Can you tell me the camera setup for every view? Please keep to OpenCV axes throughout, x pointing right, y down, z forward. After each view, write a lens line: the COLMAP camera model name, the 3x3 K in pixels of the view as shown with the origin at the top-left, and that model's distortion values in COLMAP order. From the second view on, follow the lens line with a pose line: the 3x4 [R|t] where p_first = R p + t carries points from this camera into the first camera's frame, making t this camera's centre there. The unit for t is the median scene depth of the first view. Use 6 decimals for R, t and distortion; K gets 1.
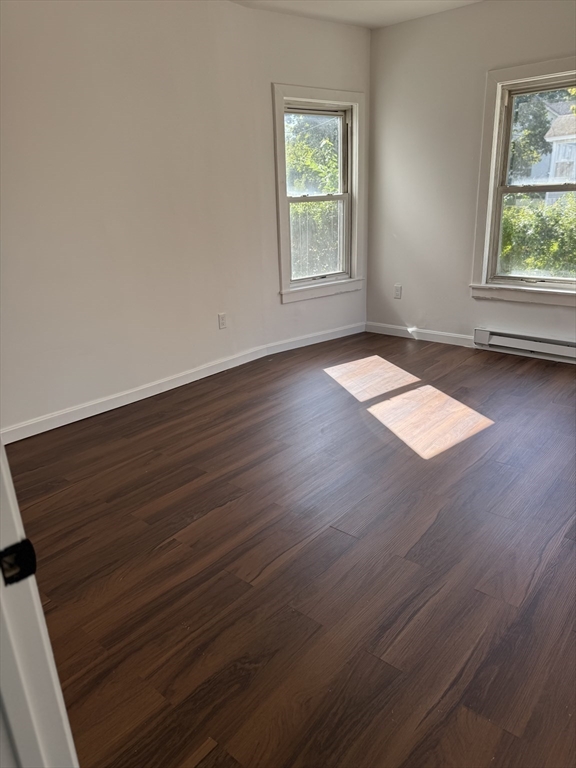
lens RADIAL K [[541.6, 0, 285.3], [0, 541.6, 391.7], [0, 0, 1]] dist [0.106585, -0.150393]
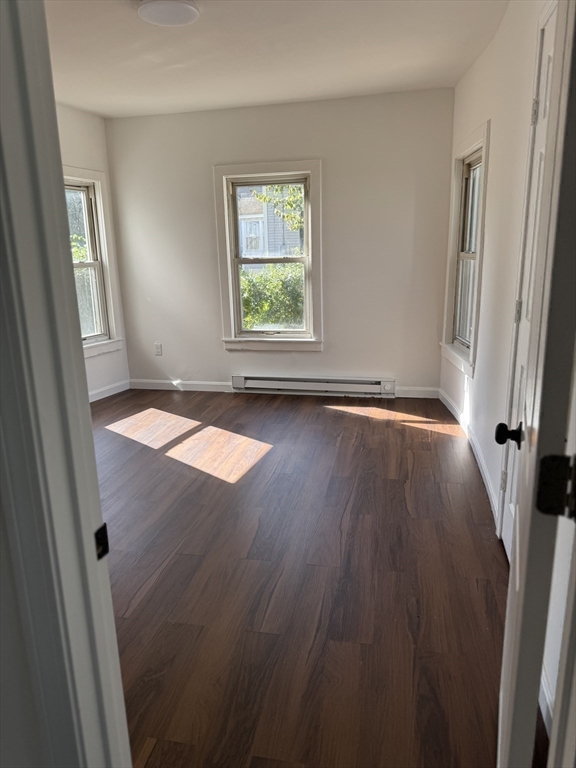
lens RADIAL K [[541.6, 0, 285.3], [0, 541.6, 391.7], [0, 0, 1]] dist [0.106585, -0.150393]
pose [[0.874293, -0.105516, 0.473791, -0.111427], [0.157240, 0.985020, -0.070788, 0.019248], [-0.459225, 0.136388, 0.877788, -0.064669]]
